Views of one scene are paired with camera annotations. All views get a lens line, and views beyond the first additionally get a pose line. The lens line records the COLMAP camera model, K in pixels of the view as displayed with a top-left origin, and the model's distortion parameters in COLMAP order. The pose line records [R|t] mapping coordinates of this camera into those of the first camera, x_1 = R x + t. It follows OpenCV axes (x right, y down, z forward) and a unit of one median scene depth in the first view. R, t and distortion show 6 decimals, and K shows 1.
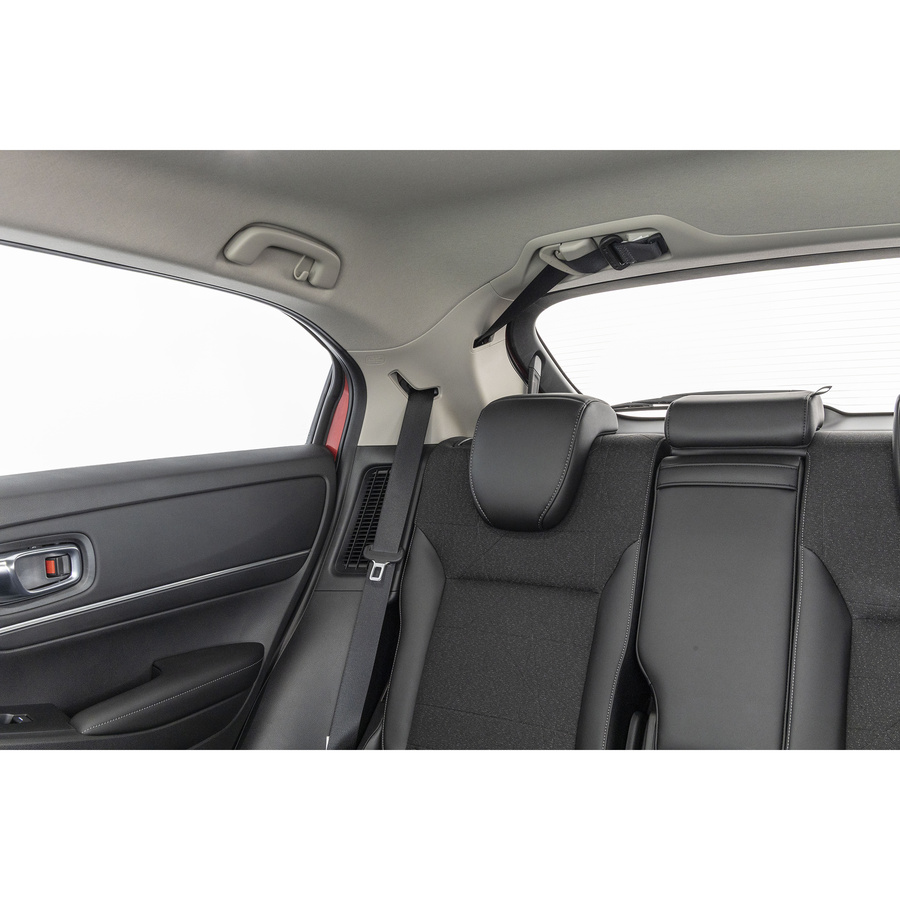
lens RADIAL K [[832.8, 0, 450.0], [0, 832.8, 450.0], [0, 0, 1]] dist [-0.003048, 0.000896]
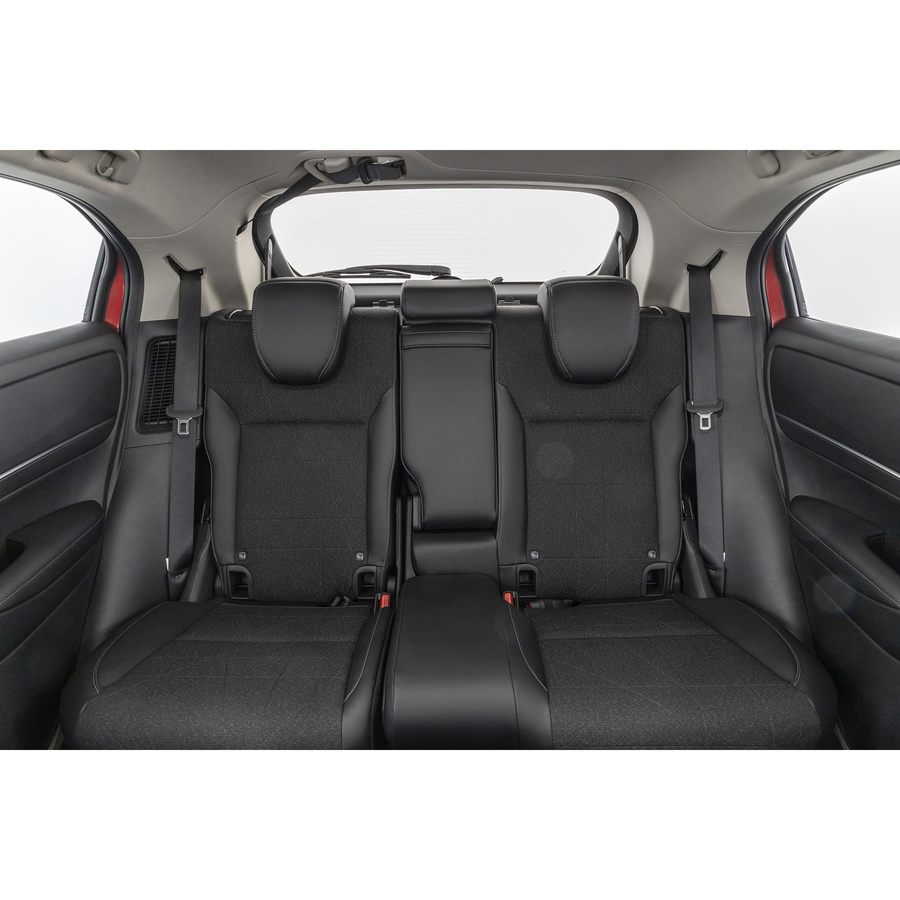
lens RADIAL K [[602.8, 0, 450.0], [0, 602.8, 450.0], [0, 0, 1]] dist [0.001069, -0.000356]
pose [[0.841708, -0.153734, 0.517585, -0.236971], [0.006937, 0.961608, 0.274338, -0.068318], [-0.539889, -0.227322, 0.810459, 0.051424]]
